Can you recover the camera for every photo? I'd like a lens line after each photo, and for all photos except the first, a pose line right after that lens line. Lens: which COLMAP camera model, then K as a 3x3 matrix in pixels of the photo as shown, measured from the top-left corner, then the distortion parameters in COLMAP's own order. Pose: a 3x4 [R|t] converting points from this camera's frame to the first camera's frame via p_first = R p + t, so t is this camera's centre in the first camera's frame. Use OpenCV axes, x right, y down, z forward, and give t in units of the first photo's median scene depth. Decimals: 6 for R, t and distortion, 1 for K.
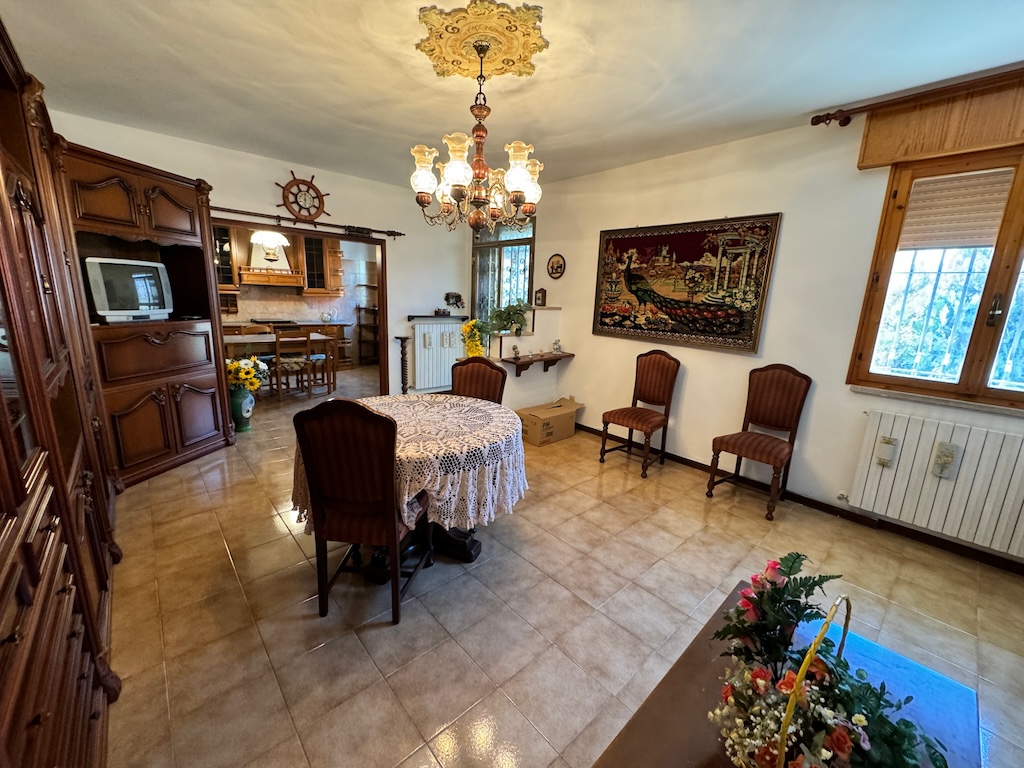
lens RADIAL K [[407.2, 0, 511.0], [0, 407.2, 382.0], [0, 0, 1]] dist [-0.002510, 0.000025]
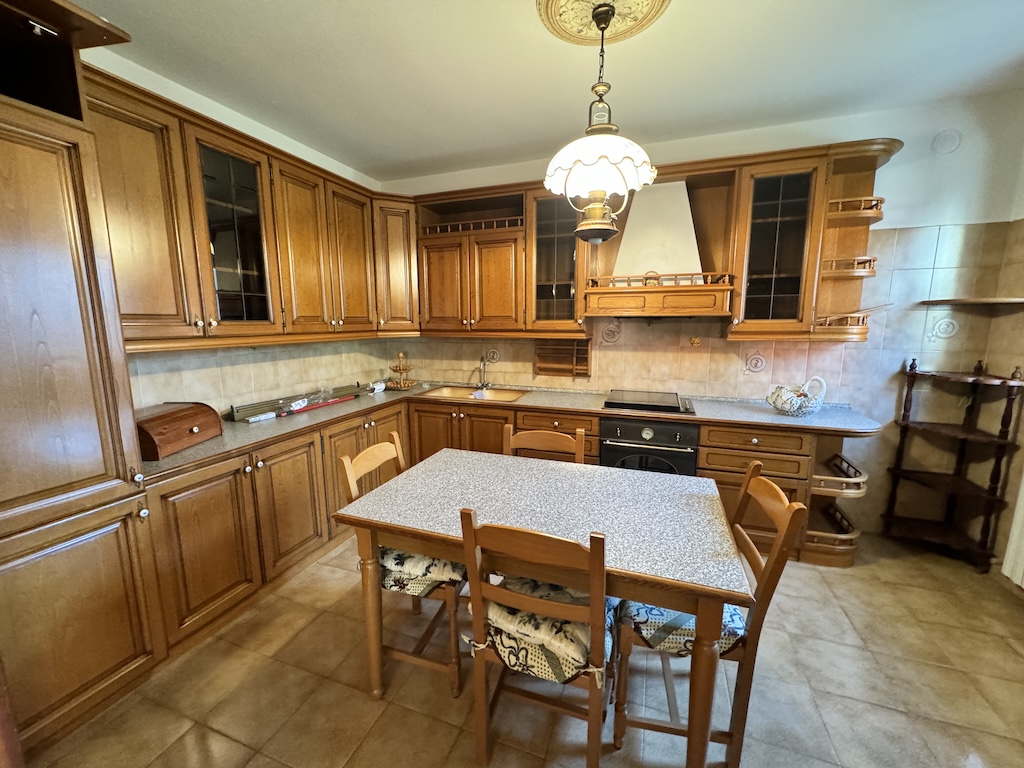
lens RADIAL K [[407.0, 0, 520.6], [0, 407.0, 381.2], [0, 0, 1]] dist [0.000816, -0.000074]
pose [[0.461108, 0.093301, -0.882425, -0.546662], [-0.161108, 0.986731, 0.020143, -0.313800], [0.872596, 0.132878, 0.470021, 1.369600]]
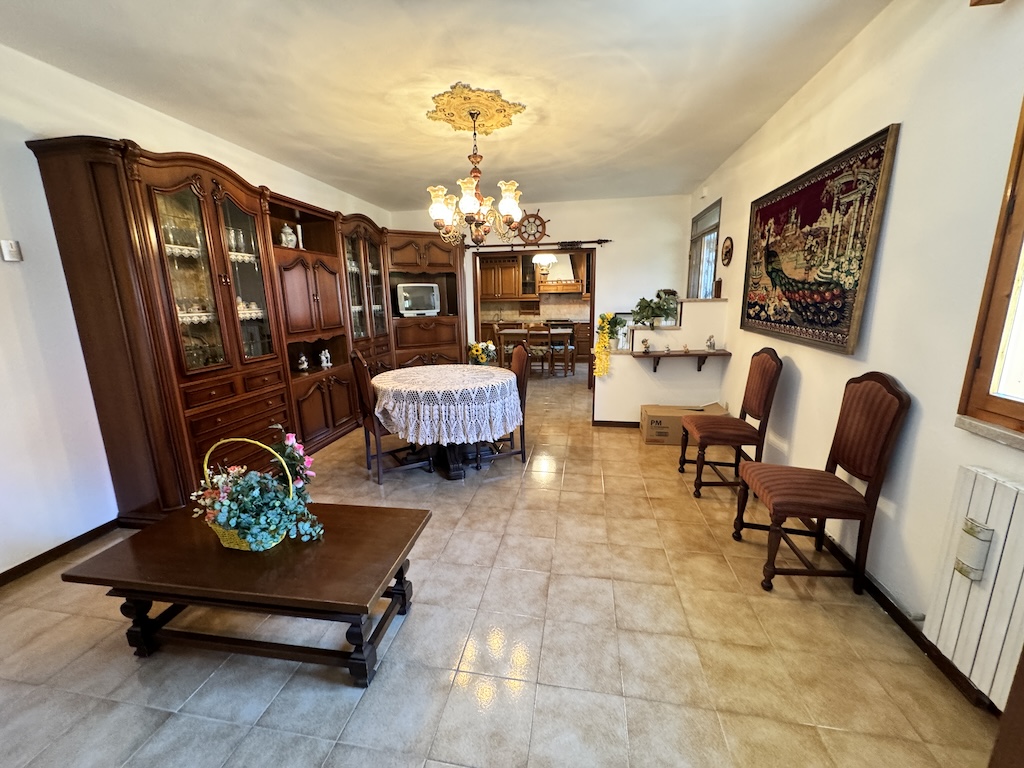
lens RADIAL K [[407.0, 0, 520.6], [0, 407.0, 381.2], [0, 0, 1]] dist [0.000816, -0.000074]
pose [[0.624317, 0.108604, -0.773585, 0.739885], [-0.119262, 0.991931, 0.043008, 0.006773], [0.772013, 0.065409, 0.632232, 0.182119]]
